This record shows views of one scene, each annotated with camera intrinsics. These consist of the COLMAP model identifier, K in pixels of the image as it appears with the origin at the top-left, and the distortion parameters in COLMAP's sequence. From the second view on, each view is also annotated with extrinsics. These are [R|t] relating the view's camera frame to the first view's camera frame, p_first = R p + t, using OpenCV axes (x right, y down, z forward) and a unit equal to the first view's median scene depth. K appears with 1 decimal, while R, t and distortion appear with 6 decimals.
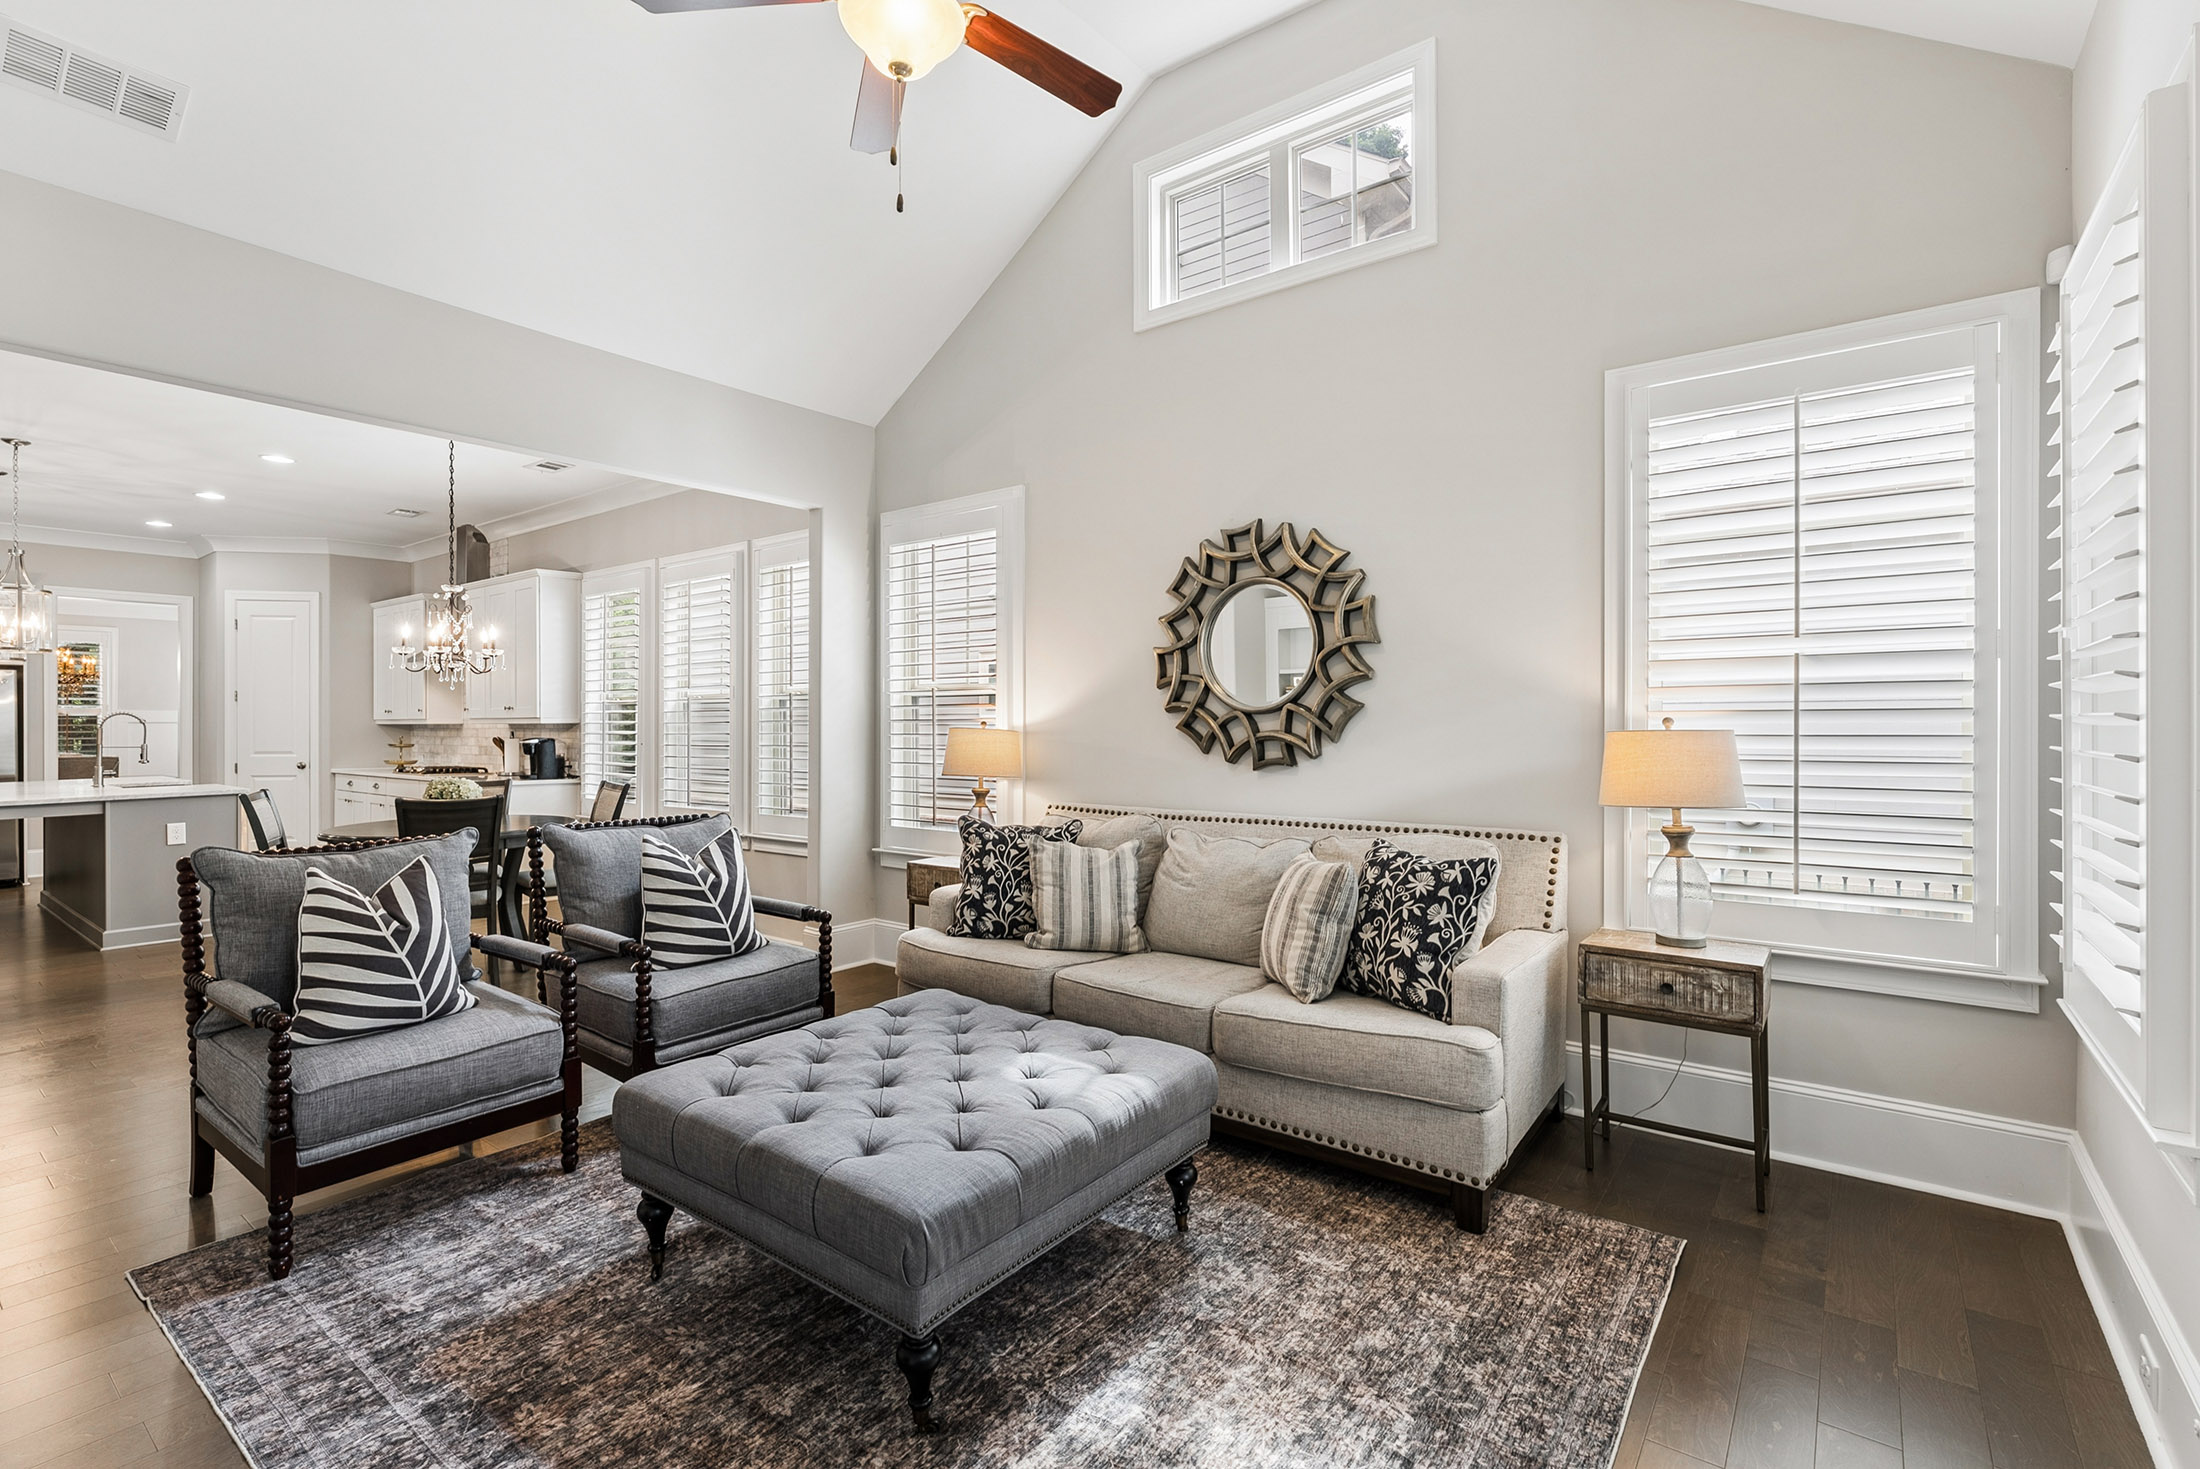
lens RADIAL K [[996.6, 0, 1090.3], [0, 996.6, 724.2], [0, 0, 1]] dist [-0.000547, -0.000155]
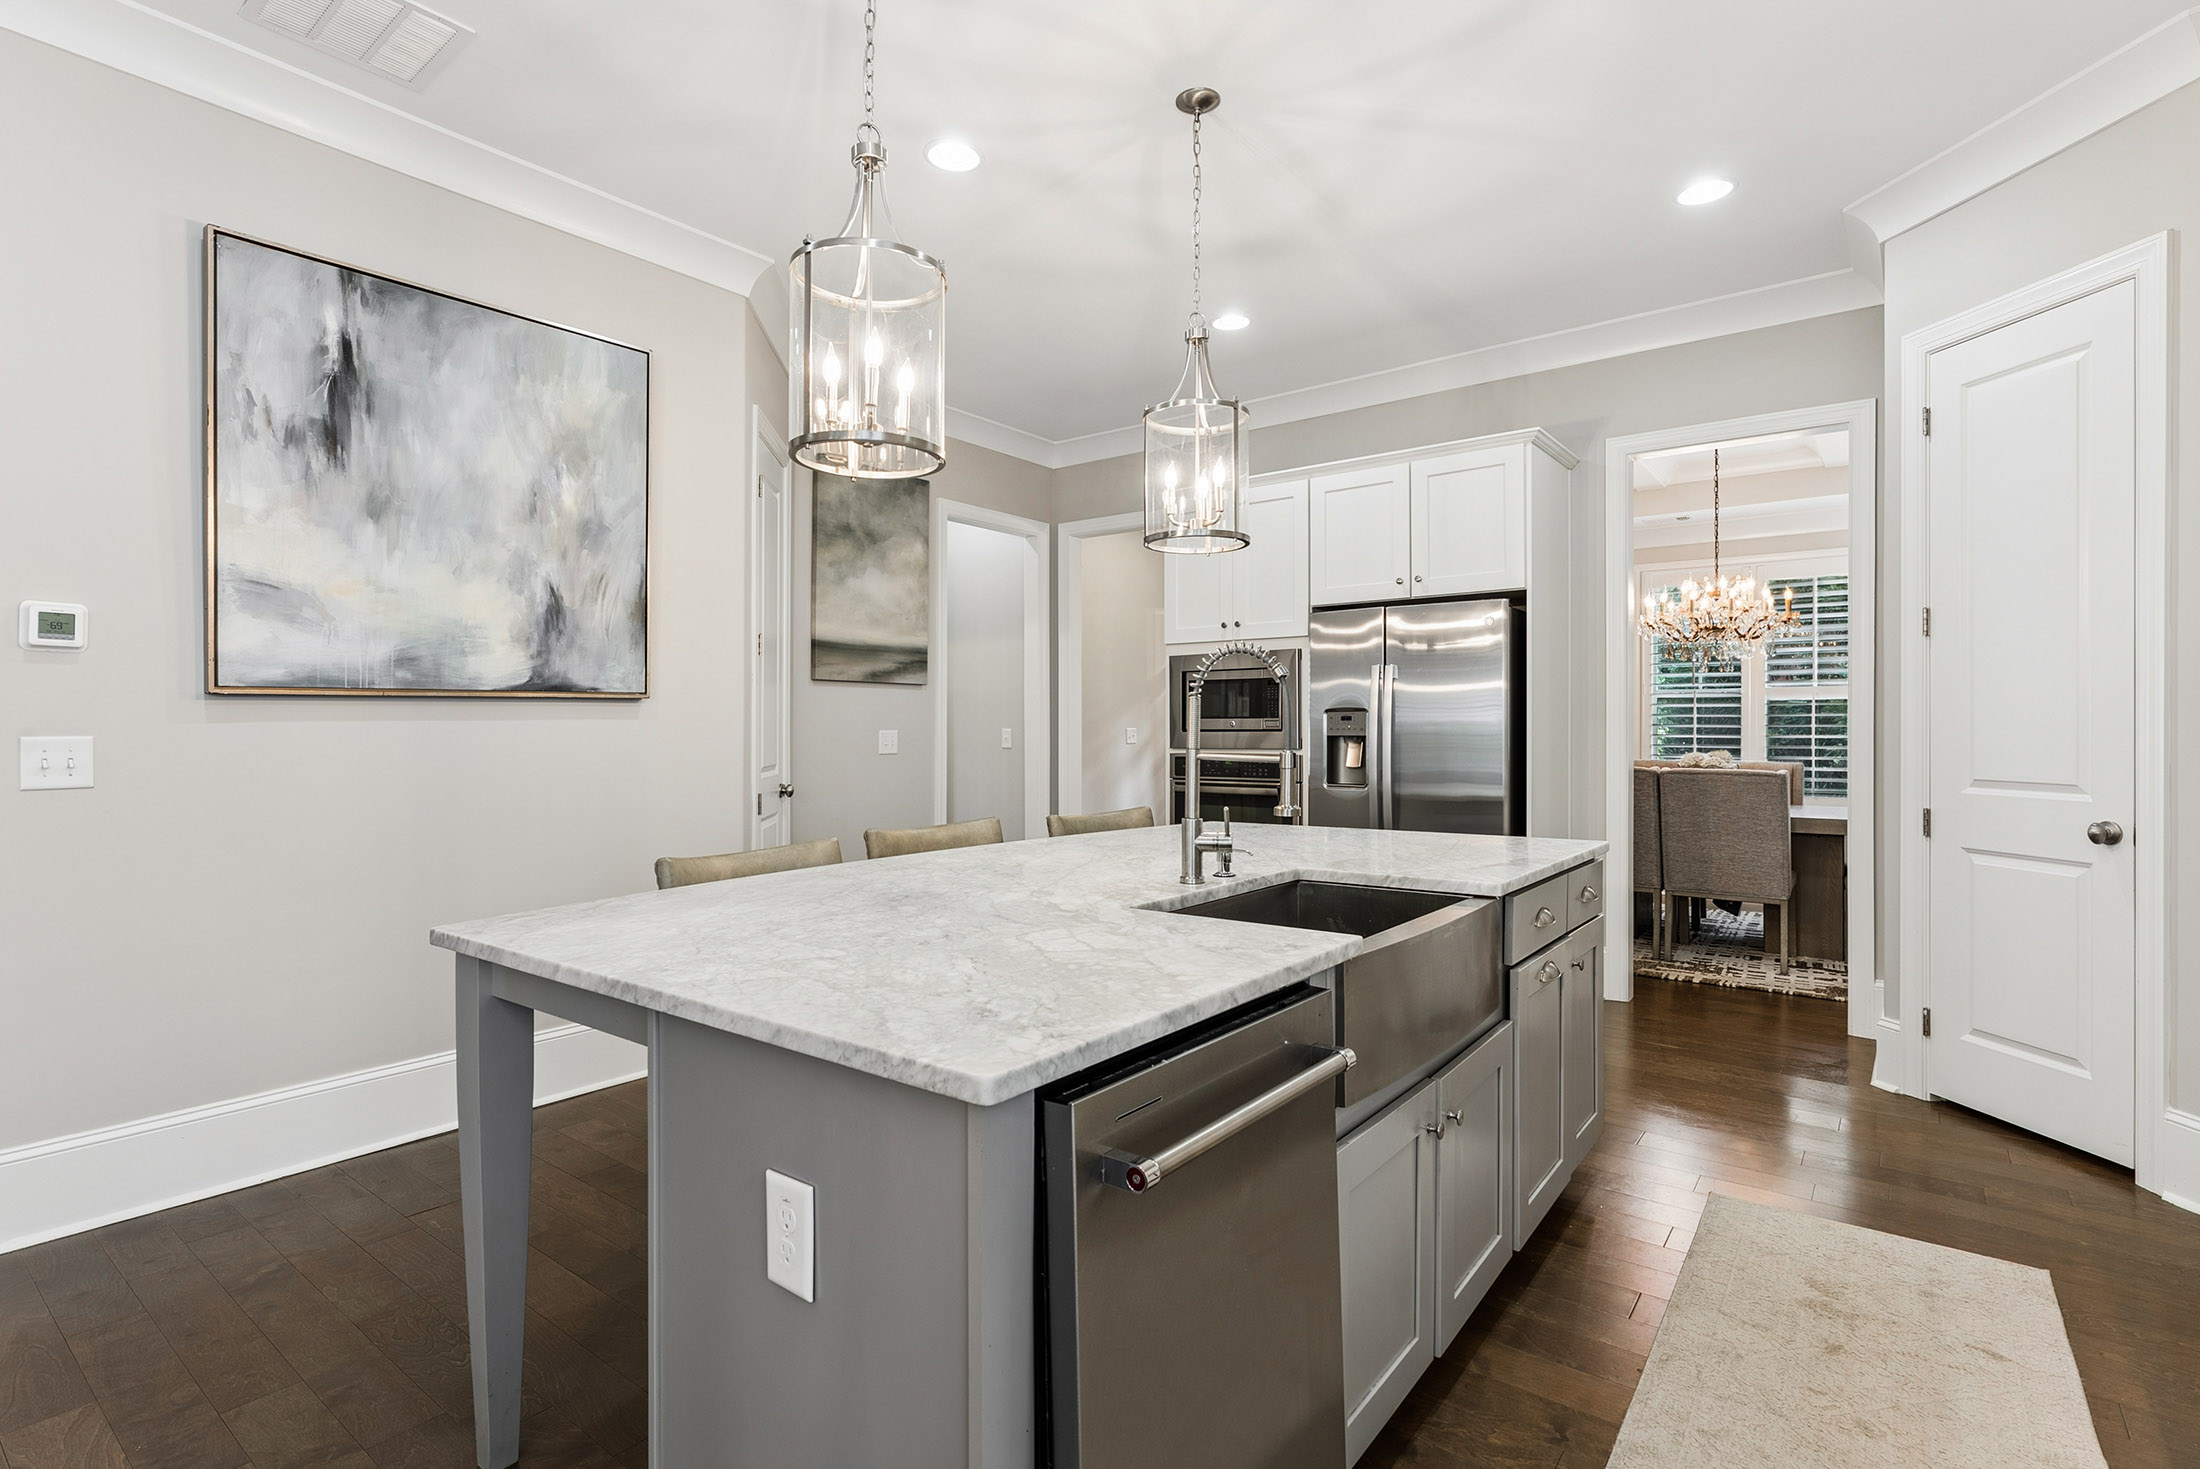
lens RADIAL K [[1054.1, 0, 1094.2], [0, 1054.1, 724.8], [0, 0, 1]] dist [0.001212, 0.000036]
pose [[-0.006547, -0.000089, -0.999979, -1.119813], [-0.000858, 1.000000, -0.000083, 0.020836], [0.999978, 0.000857, -0.006547, 1.654373]]
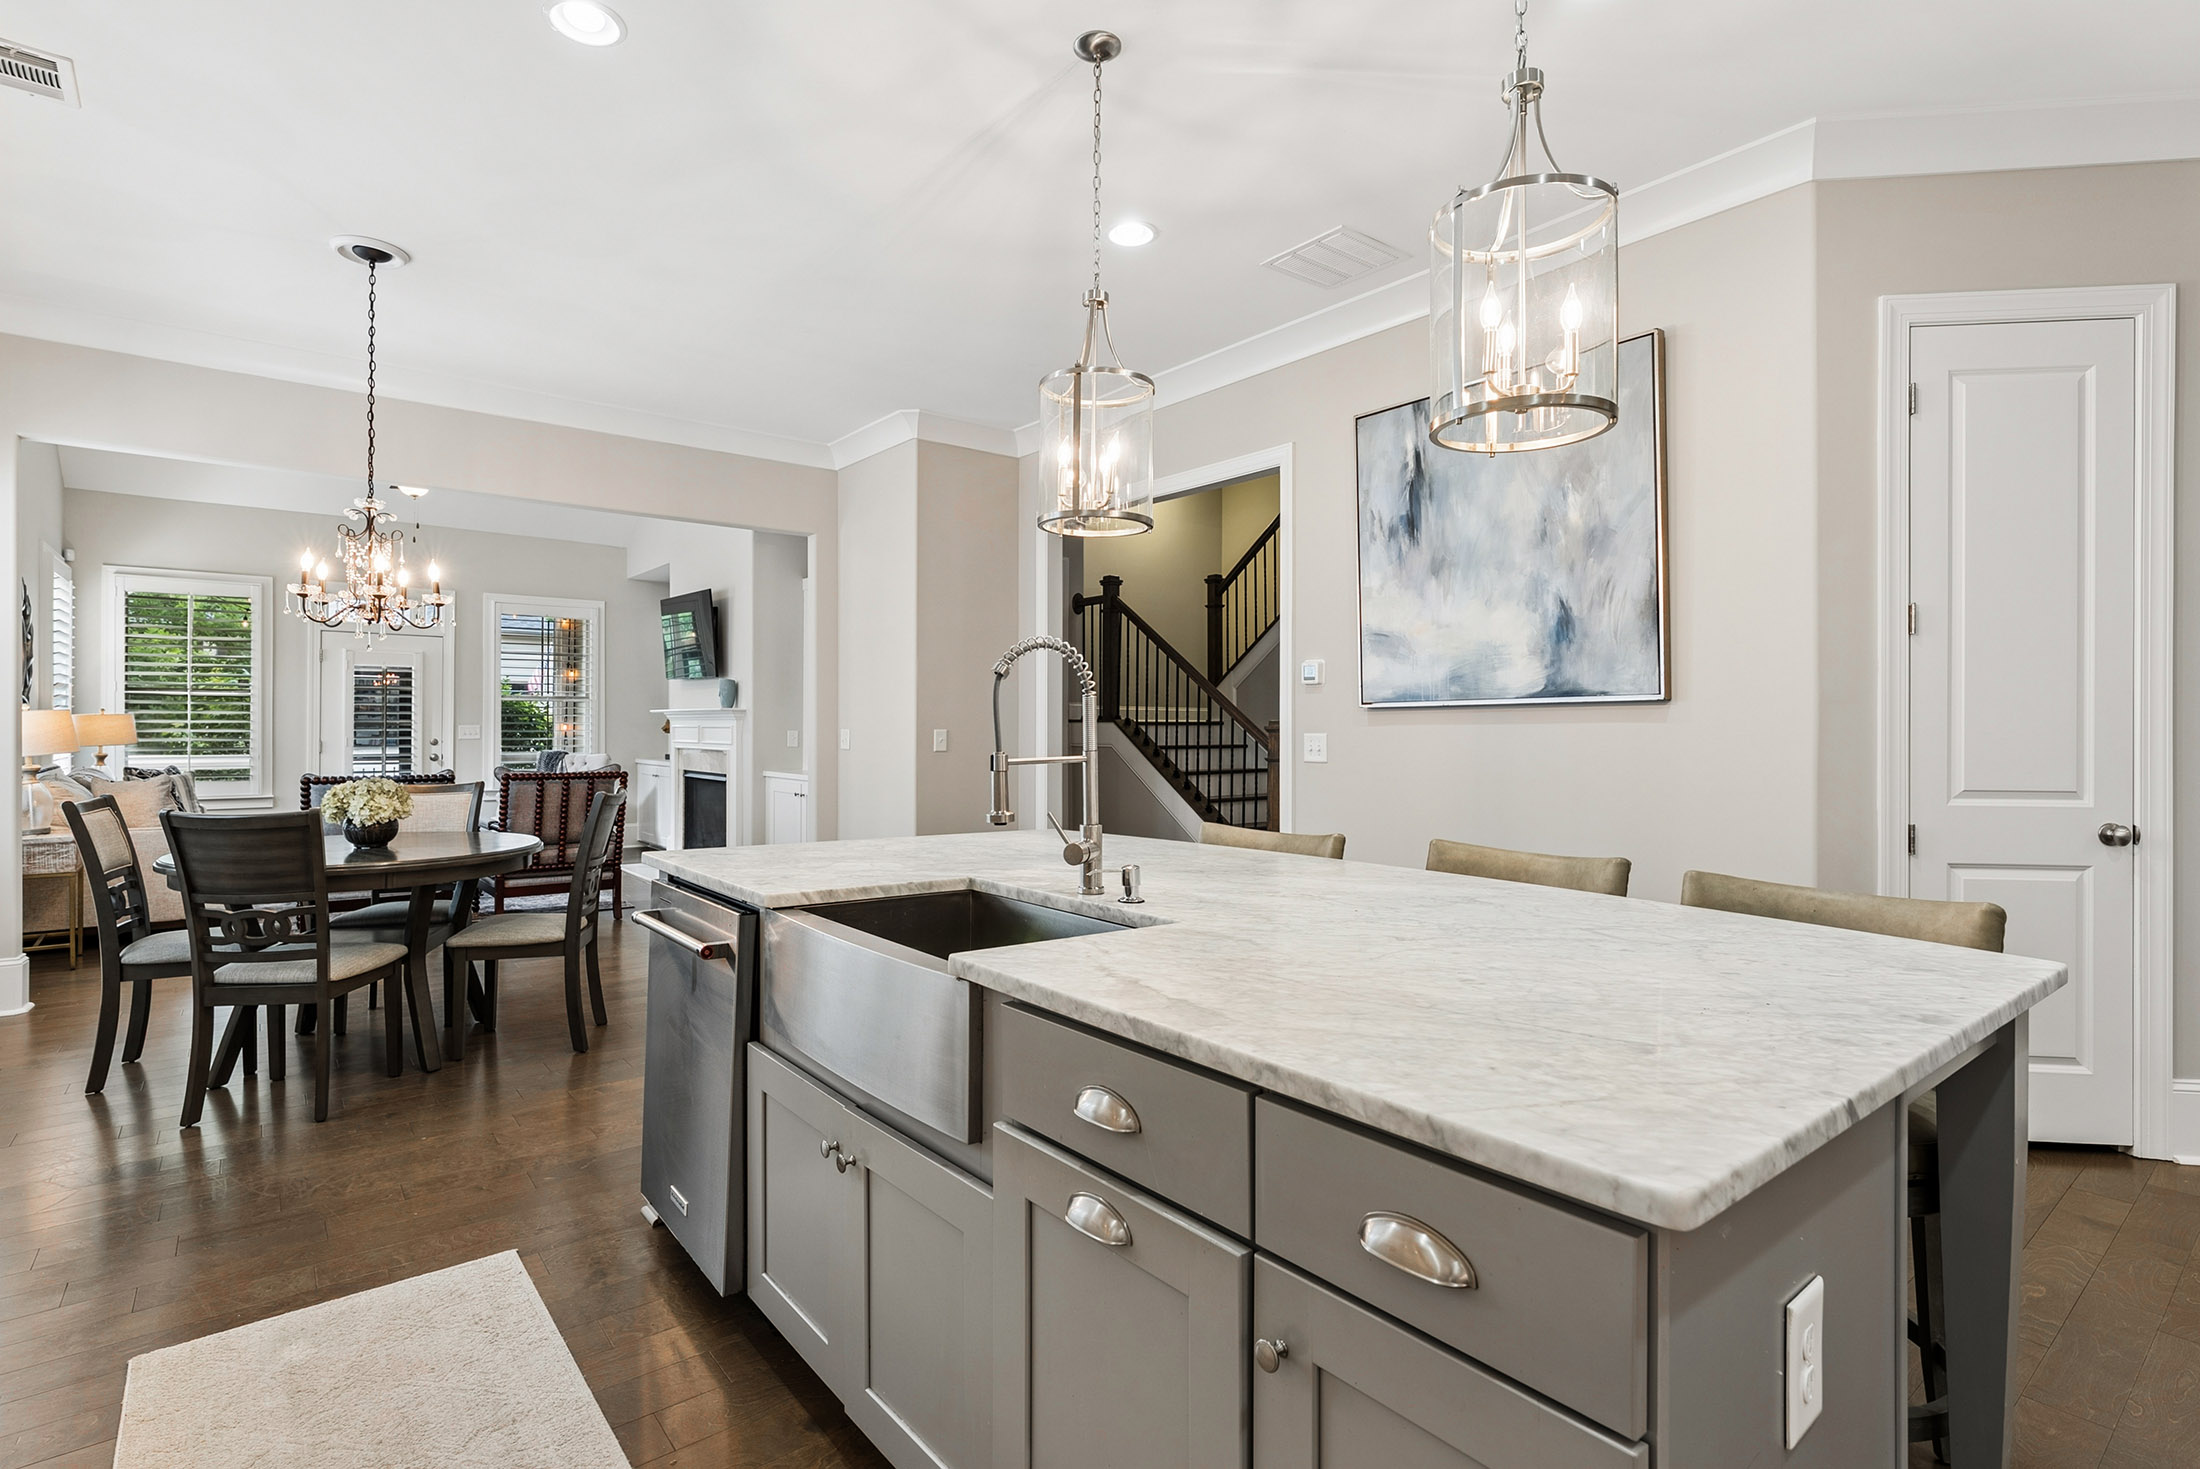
lens RADIAL K [[1054.1, 0, 1094.2], [0, 1054.1, 724.8], [0, 0, 1]] dist [0.001212, 0.000036]
pose [[-0.971120, -0.003233, 0.238568, -1.822824], [-0.003665, 0.999992, -0.001369, 0.021161], [-0.238562, -0.002204, -0.971125, 2.226279]]
